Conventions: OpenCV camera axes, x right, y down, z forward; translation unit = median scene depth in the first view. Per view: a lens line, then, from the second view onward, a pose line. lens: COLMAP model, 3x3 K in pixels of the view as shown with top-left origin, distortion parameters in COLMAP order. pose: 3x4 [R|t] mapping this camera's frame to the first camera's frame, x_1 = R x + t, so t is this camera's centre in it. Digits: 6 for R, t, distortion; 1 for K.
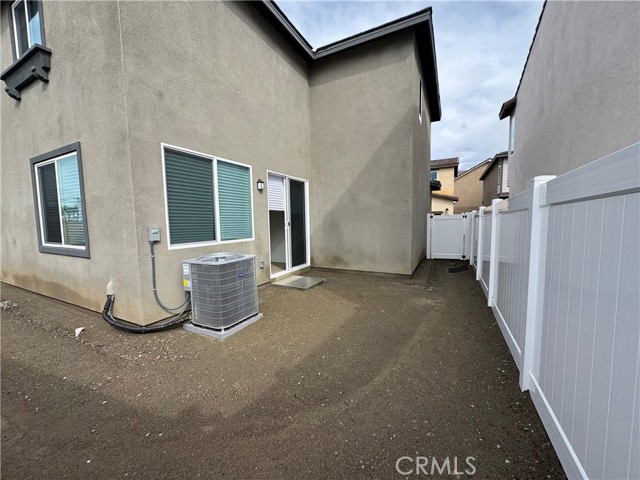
lens RADIAL K [[254.4, 0, 320.7], [0, 254.4, 239.5], [0, 0, 1]] dist [-0.002232, 0.000505]
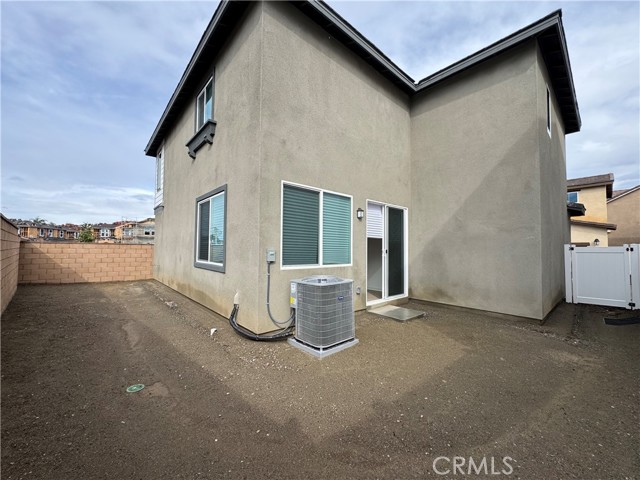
lens RADIAL K [[254.4, 0, 319.7], [0, 254.4, 239.8], [0, 0, 1]] dist [-0.002232, 0.000505]
pose [[0.932540, 0.013484, -0.360814, -0.015710], [-0.054309, 0.993172, -0.103246, 0.013481], [0.356959, 0.115876, 0.926905, -0.019682]]
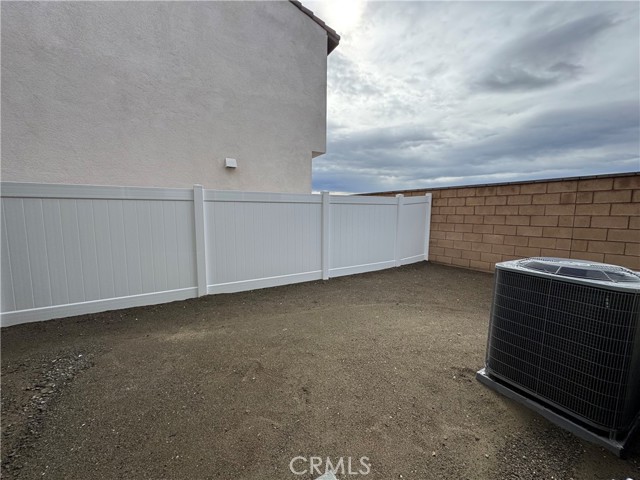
lens RADIAL K [[254.4, 0, 319.8], [0, 254.4, 237.8], [0, 0, 1]] dist [-0.002232, 0.000505]
pose [[-0.842268, -0.039350, 0.537620, -0.207922], [0.047266, 0.988100, 0.146373, -0.074580], [-0.536982, 0.148697, -0.830385, 1.452965]]
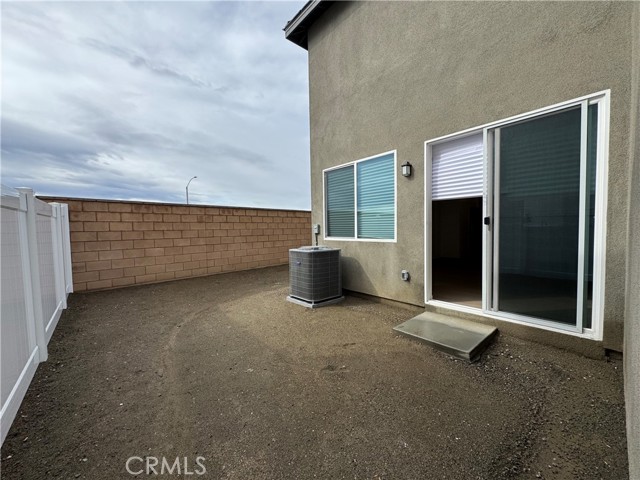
lens RADIAL K [[254.4, 0, 318.9], [0, 254.4, 239.9], [0, 0, 1]] dist [-0.002232, 0.000505]
pose [[-0.377538, 0.068085, -0.923488, 0.685928], [-0.046831, 0.994613, 0.092474, -0.081444], [0.924809, 0.078160, -0.372316, 1.297047]]
